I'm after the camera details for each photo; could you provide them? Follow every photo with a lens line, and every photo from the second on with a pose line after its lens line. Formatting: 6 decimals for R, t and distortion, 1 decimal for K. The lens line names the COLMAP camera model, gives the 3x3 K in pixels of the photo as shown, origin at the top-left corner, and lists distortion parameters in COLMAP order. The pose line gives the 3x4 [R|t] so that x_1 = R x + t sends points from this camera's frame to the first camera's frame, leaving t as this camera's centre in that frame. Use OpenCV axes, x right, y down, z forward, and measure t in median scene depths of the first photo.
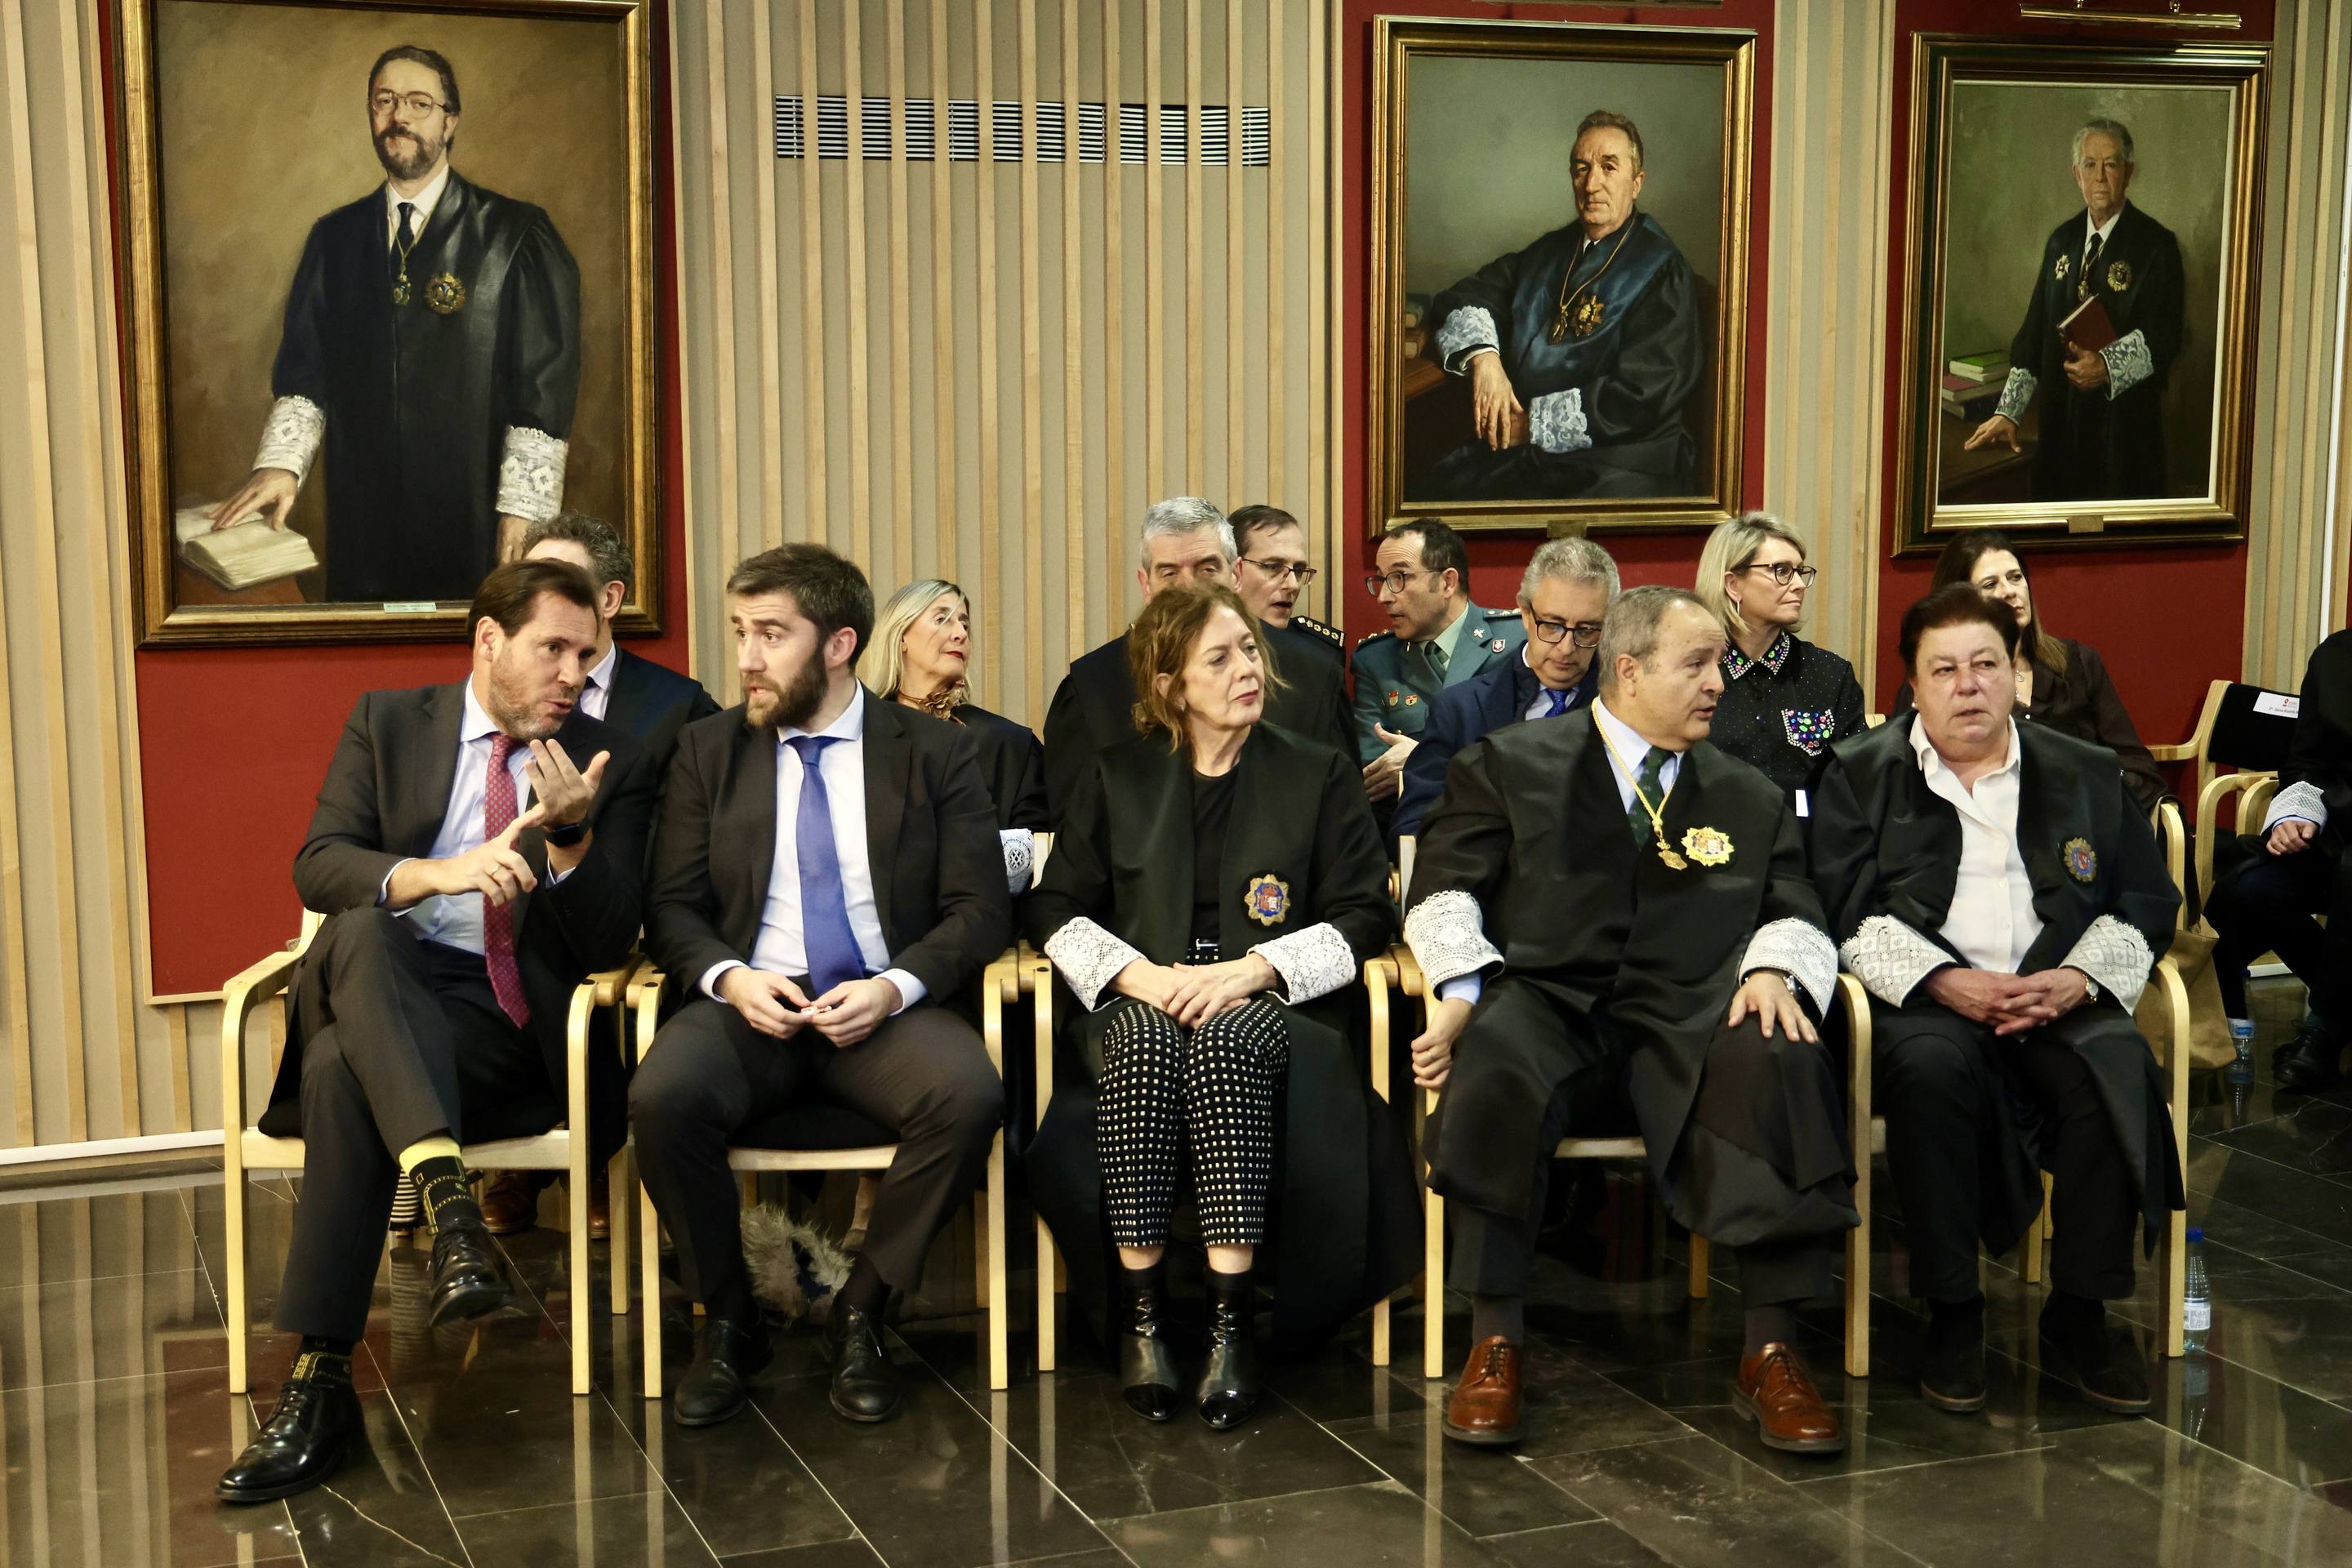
lens RADIAL K [[3063.8, 0, 1178.4], [0, 3063.8, 784.4], [0, 0, 1]] dist [-0.002685, 0.000000]
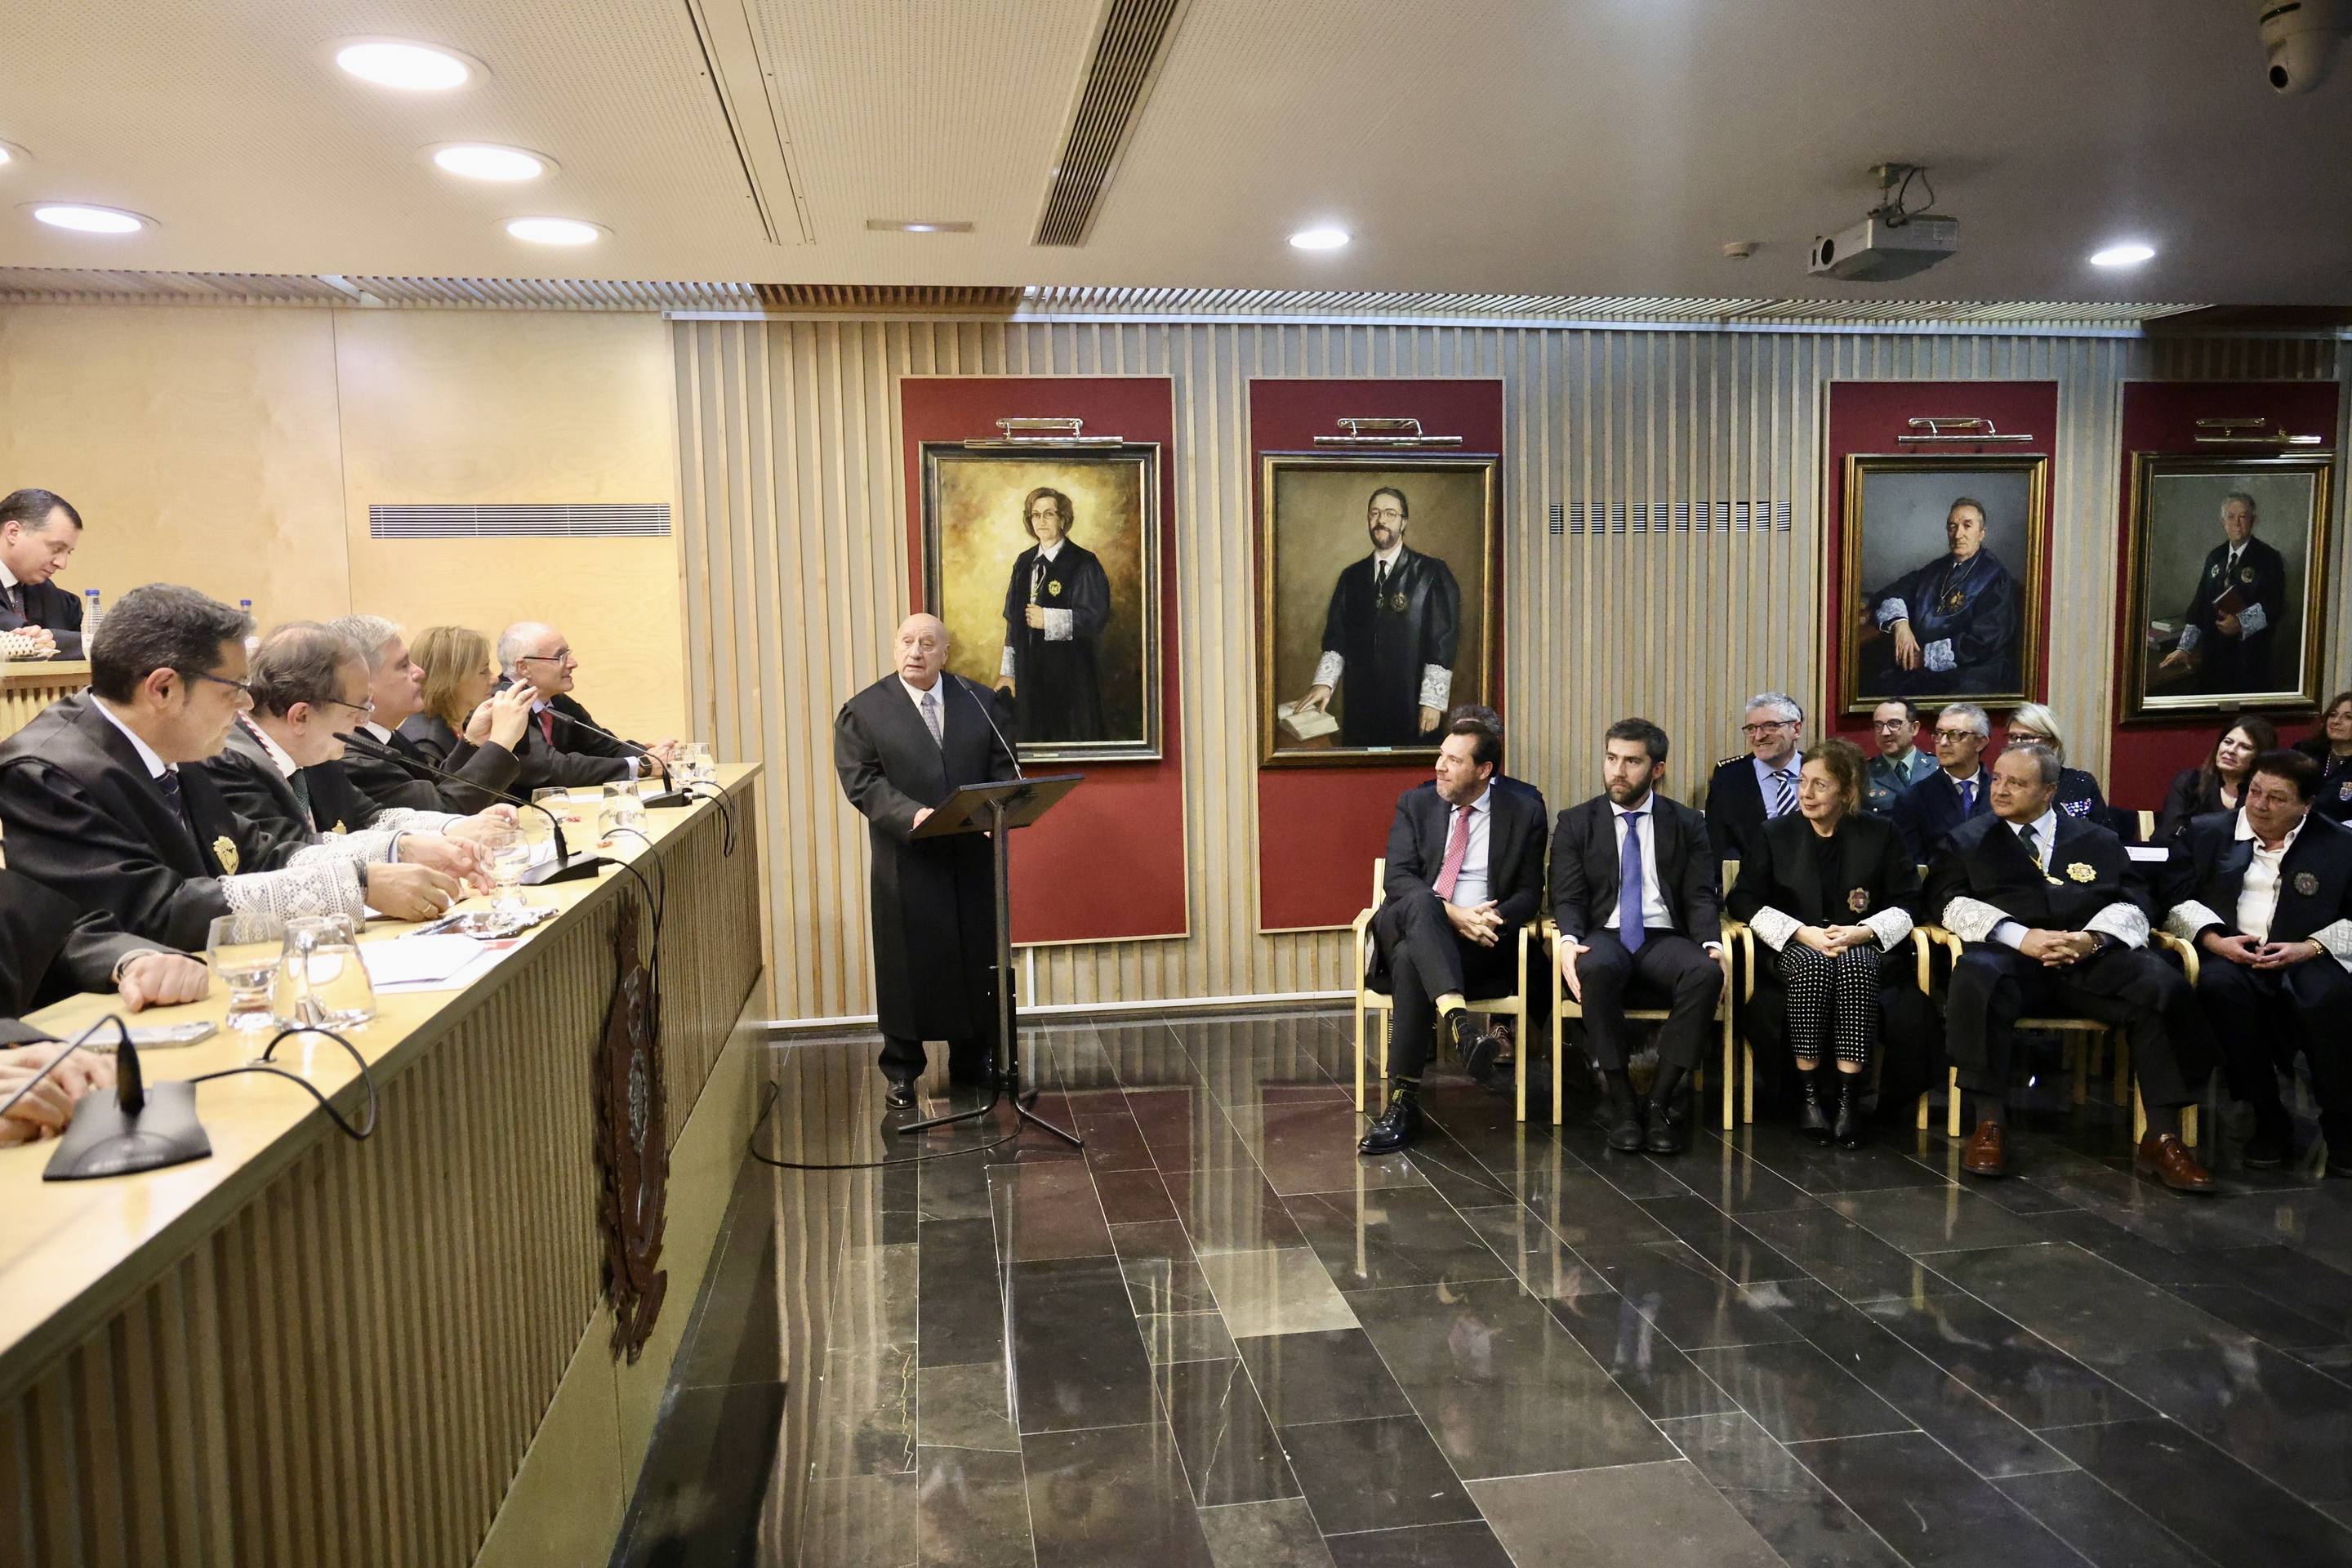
lens RADIAL K [[1563.1, 0, 1193.7], [0, 1563.1, 780.0], [0, 0, 1]] dist [-0.020314, 0.001643]
pose [[0.973984, 0.006266, -0.226530, -0.130166], [-0.014434, 0.999303, -0.034418, 0.002565], [0.226156, 0.036792, 0.973396, -0.083492]]
